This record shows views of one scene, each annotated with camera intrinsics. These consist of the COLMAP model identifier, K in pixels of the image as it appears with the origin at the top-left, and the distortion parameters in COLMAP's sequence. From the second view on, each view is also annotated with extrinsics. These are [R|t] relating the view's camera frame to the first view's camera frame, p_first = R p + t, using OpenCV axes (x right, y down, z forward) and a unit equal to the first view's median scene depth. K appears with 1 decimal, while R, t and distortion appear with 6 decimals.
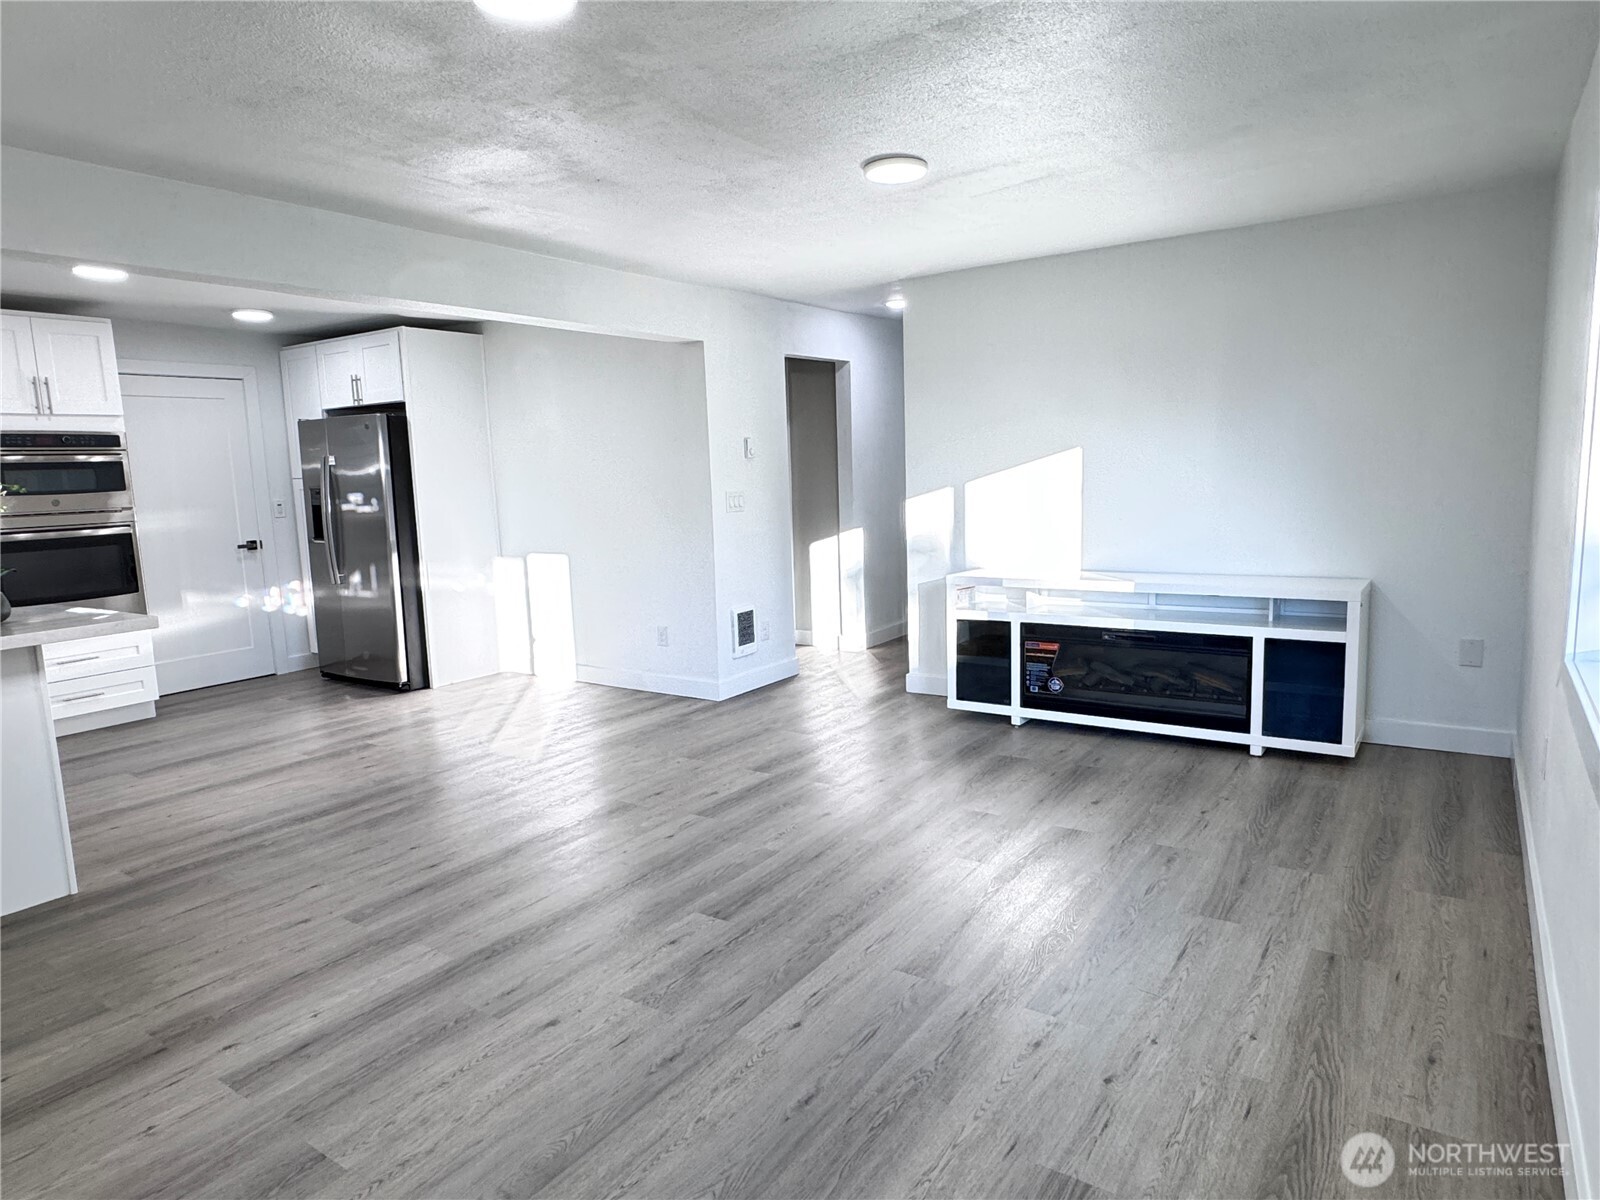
lens RADIAL K [[971.3, 0, 800.0], [0, 971.3, 600.0], [0, 0, 1]] dist [-0.002615, 0.002704]
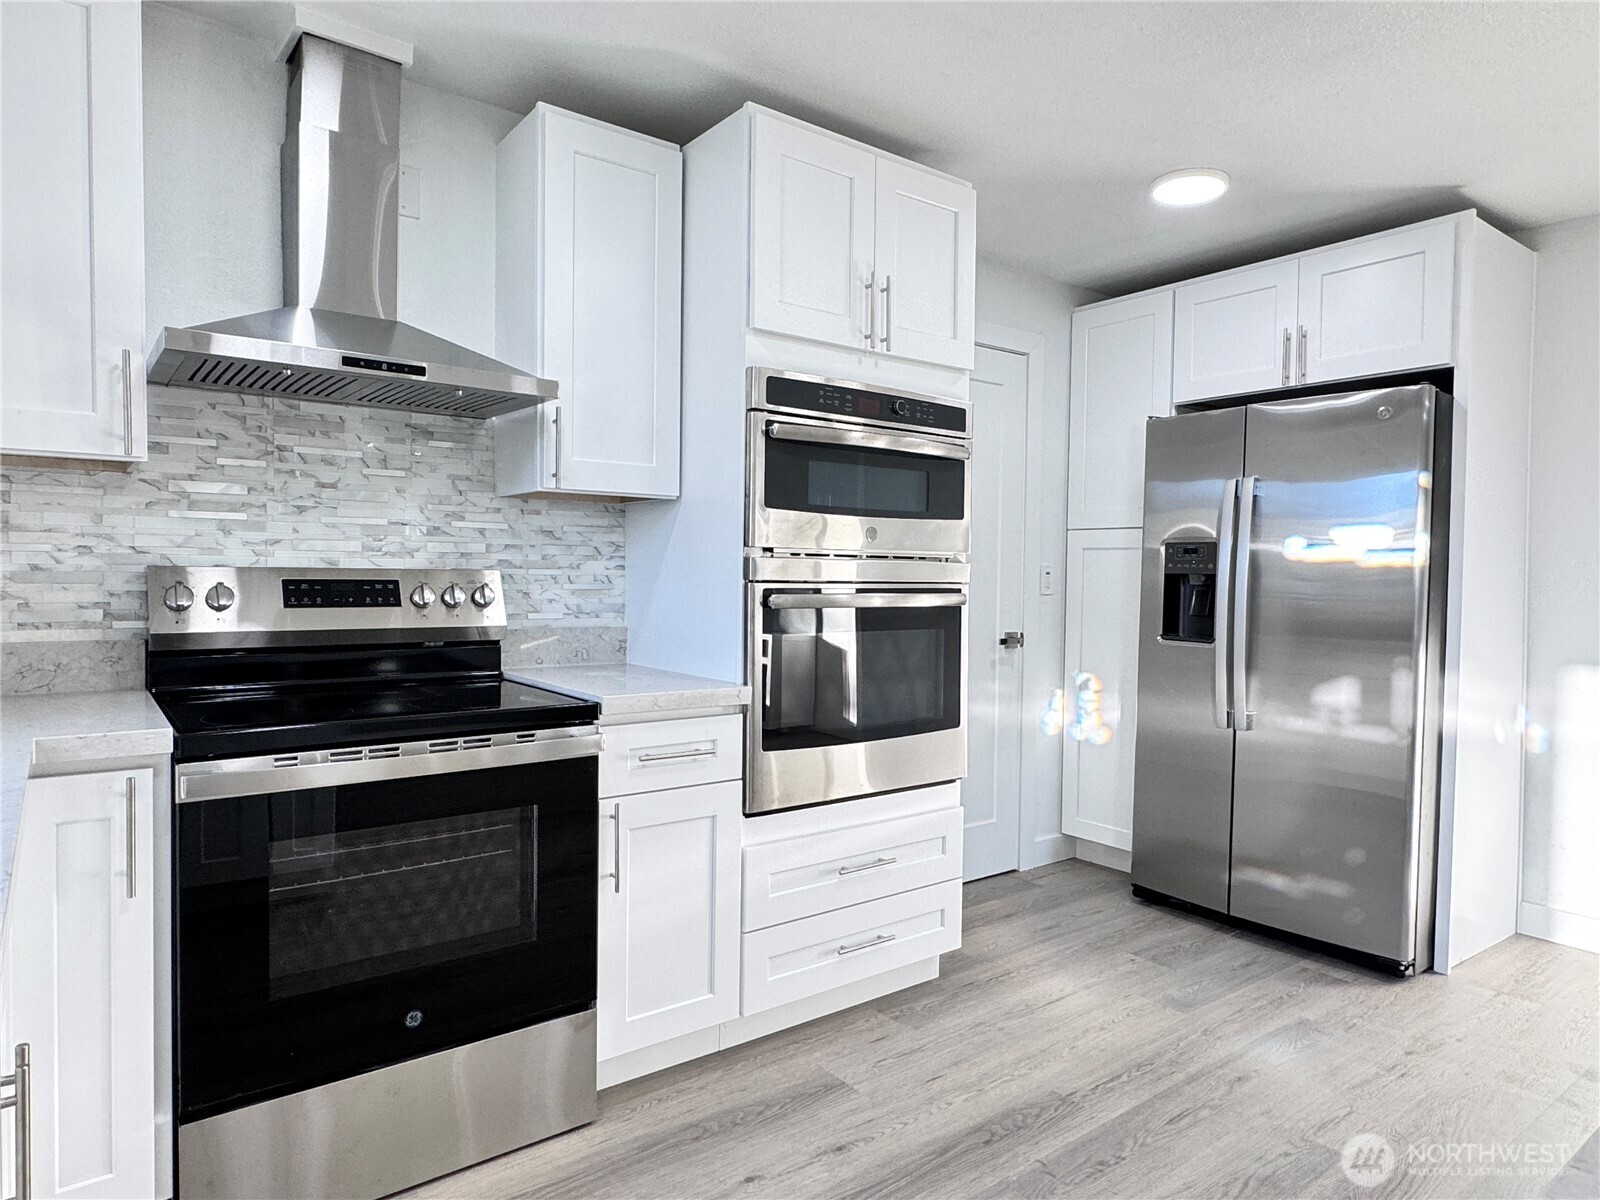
lens RADIAL K [[971.3, 0, 800.0], [0, 971.3, 600.0], [0, 0, 1]] dist [-0.002615, 0.002704]
pose [[0.948586, 0.053841, -0.311908, -0.661183], [-0.086793, 0.991900, -0.092738, -0.020922], [0.304388, 0.115042, 0.945576, 0.549867]]
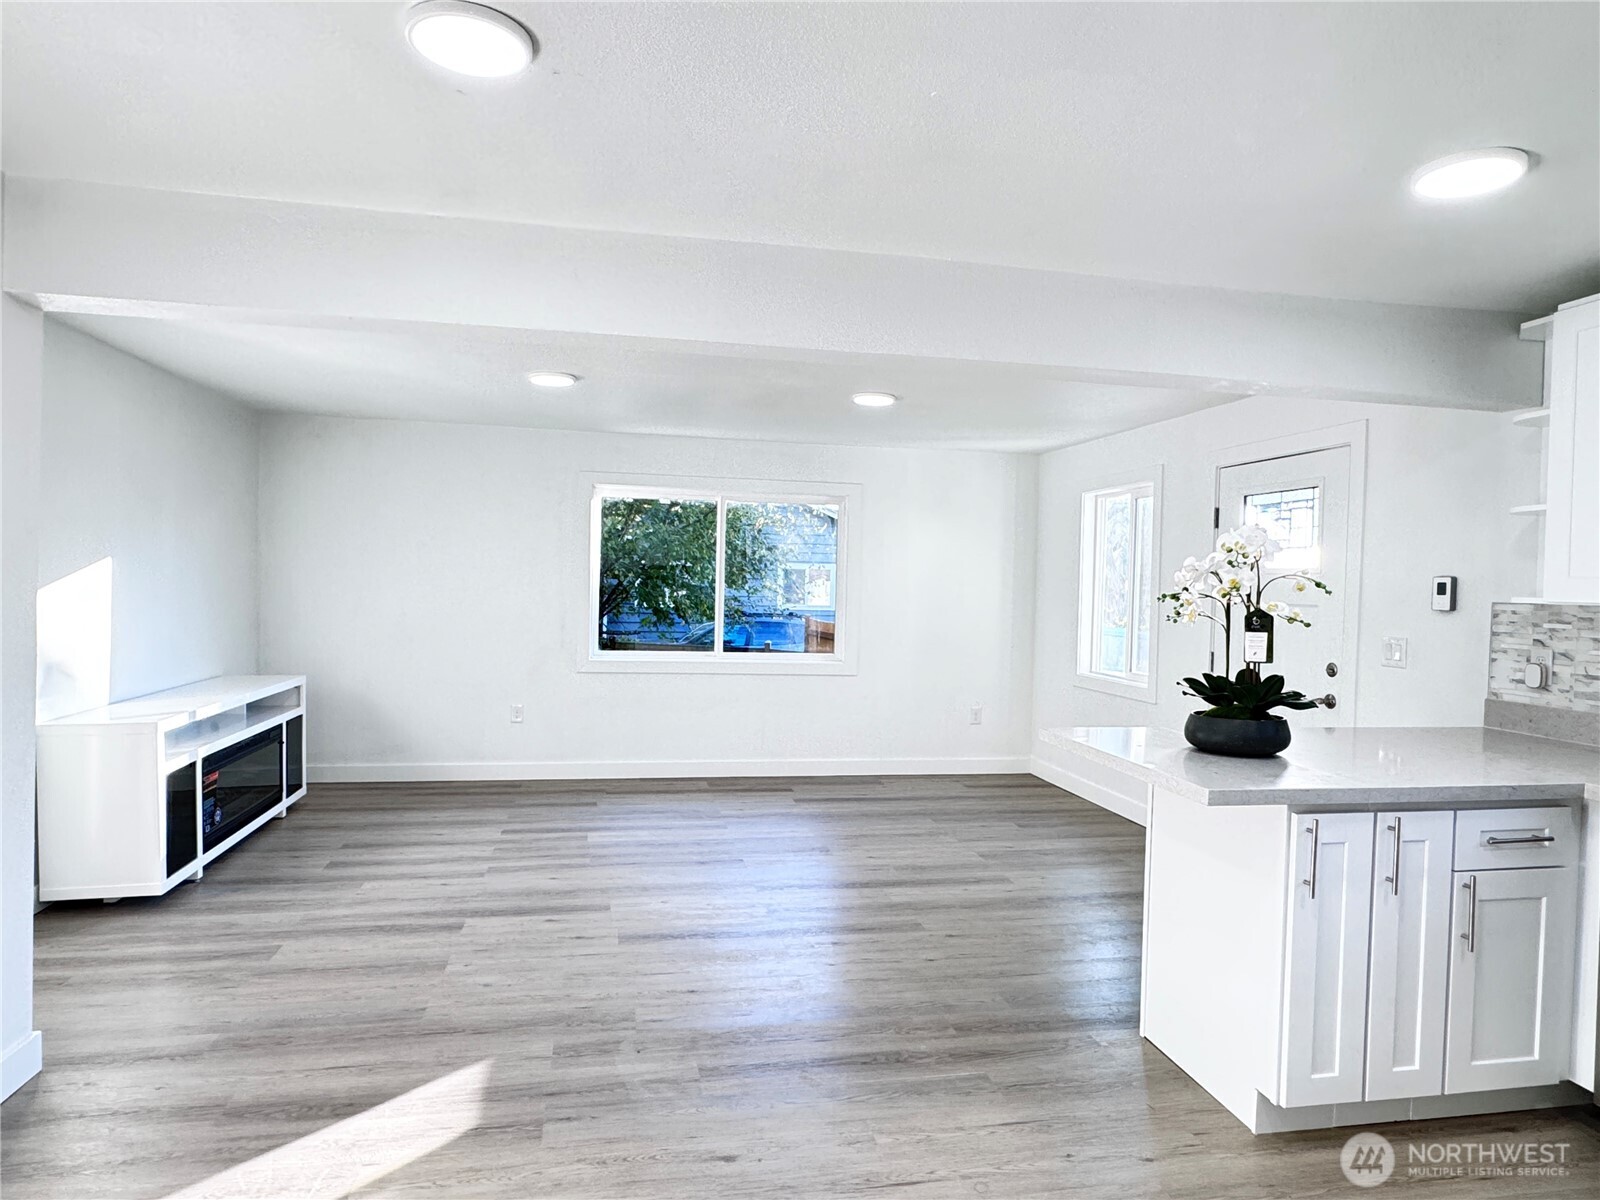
lens RADIAL K [[977.1, 0, 797.1], [0, 977.1, 606.0], [0, 0, 1]] dist [0.002903, 0.000551]
pose [[-0.712330, -0.001811, 0.701843, -0.748838], [0.092718, 0.990989, 0.096661, -0.142262], [-0.695694, 0.133928, -0.705743, 1.175063]]
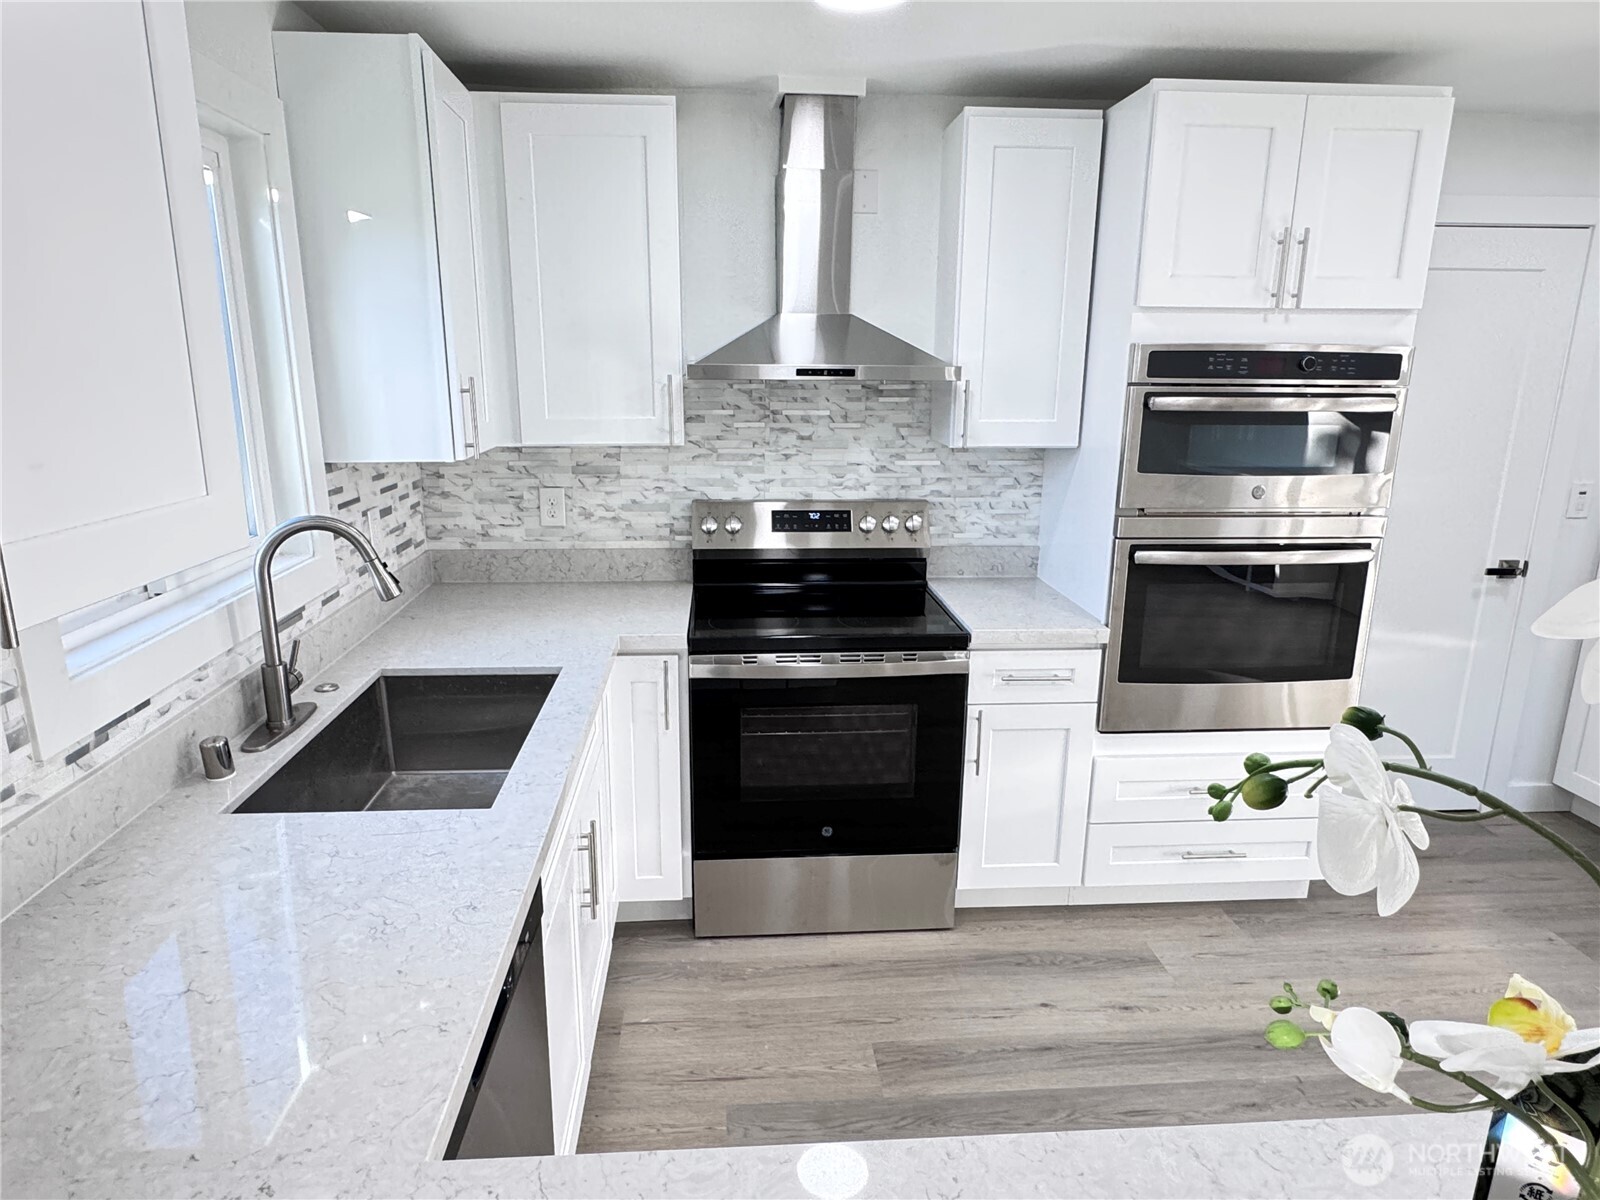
lens RADIAL K [[977.1, 0, 797.1], [0, 977.1, 606.0], [0, 0, 1]] dist [0.002903, 0.000551]
pose [[0.626683, 0.228895, -0.744899, -0.539126], [-0.137708, 0.973374, 0.183249, -0.104676], [0.767010, -0.012260, 0.641518, 0.507575]]
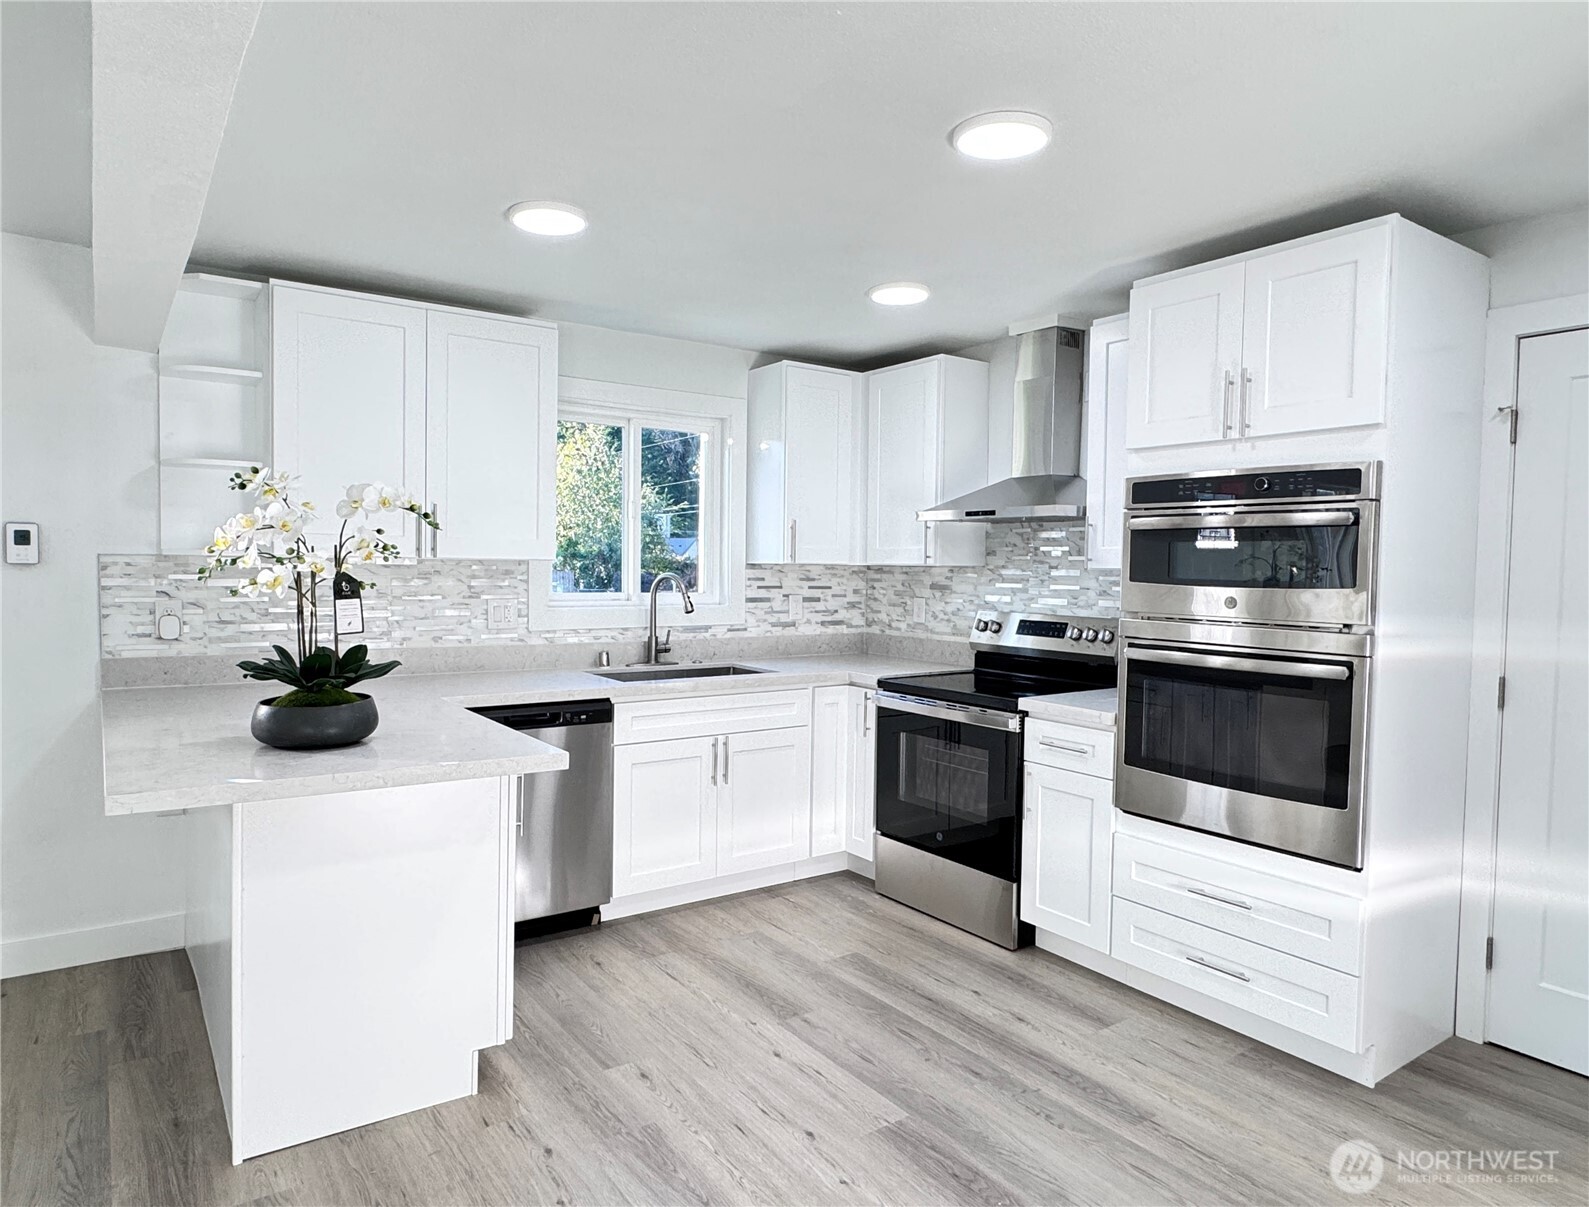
lens RADIAL K [[991.3, 0, 776.2], [0, 991.3, 610.5], [0, 0, 1]] dist [-0.000027, 0.000503]
pose [[-0.358290, 0.074112, -0.930664, -0.173716], [-0.131057, 0.982981, 0.128733, -0.135850], [0.924366, 0.168094, -0.342479, 0.974118]]
